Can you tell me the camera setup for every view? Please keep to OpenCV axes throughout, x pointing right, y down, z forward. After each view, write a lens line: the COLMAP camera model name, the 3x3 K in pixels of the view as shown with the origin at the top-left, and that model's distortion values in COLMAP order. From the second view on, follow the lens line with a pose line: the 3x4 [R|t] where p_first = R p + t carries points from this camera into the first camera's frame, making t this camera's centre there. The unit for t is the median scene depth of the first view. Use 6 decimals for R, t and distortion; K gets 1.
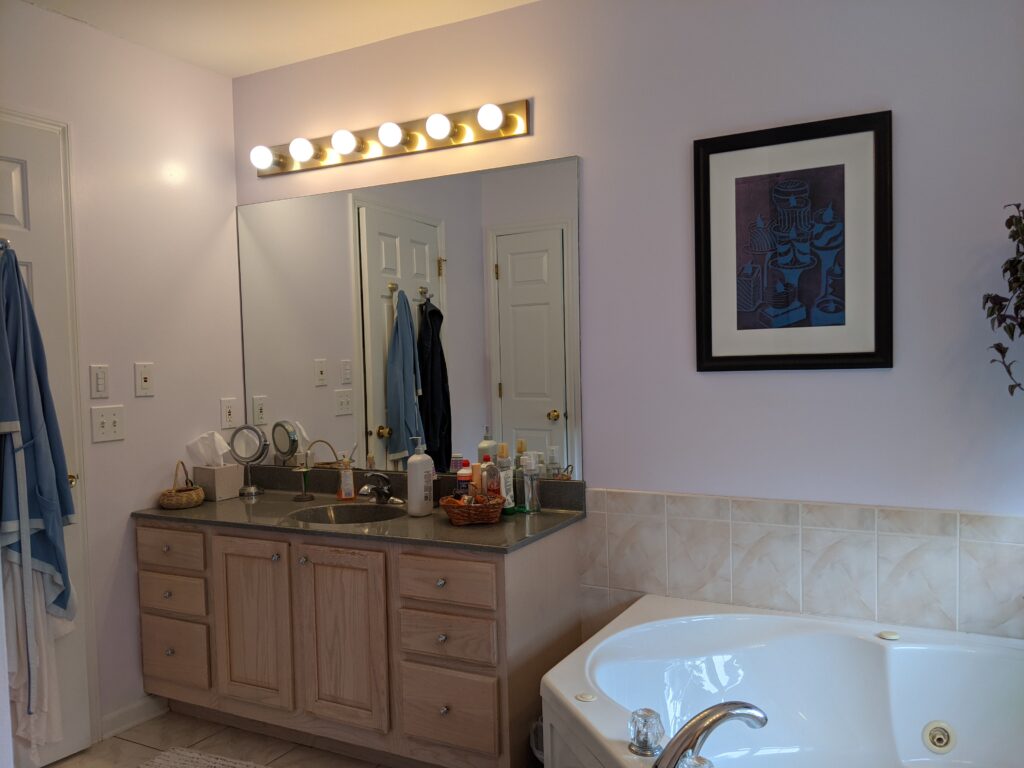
lens RADIAL K [[807.8, 0, 512.0], [0, 807.8, 384.0], [0, 0, 1]] dist [0.046612, -0.088880]
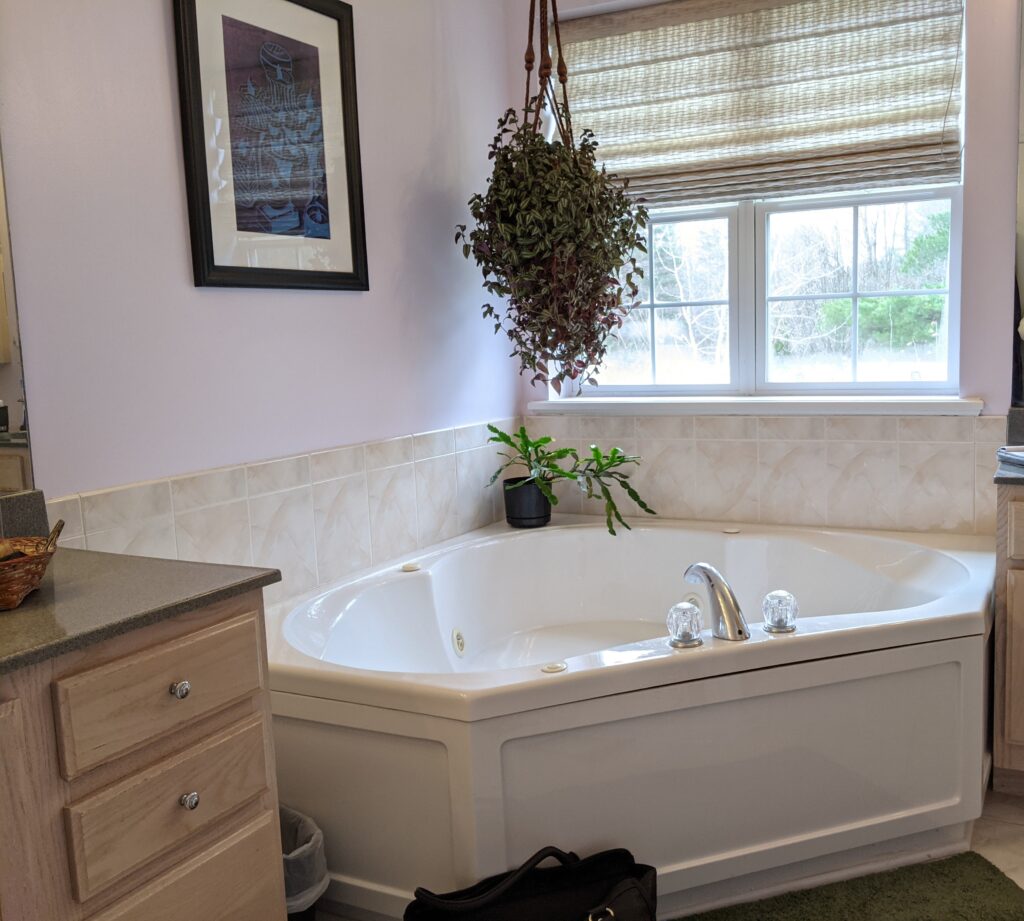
lens RADIAL K [[1018.9, 0, 549.7], [0, 1018.9, 459.2], [0, 0, 1]] dist [-0.008177, -0.018556]
pose [[-0.034863, -0.097646, 0.994610, -0.682707], [0.064965, 0.992889, 0.099754, 0.065466], [-0.997278, 0.068092, -0.028272, 0.796371]]
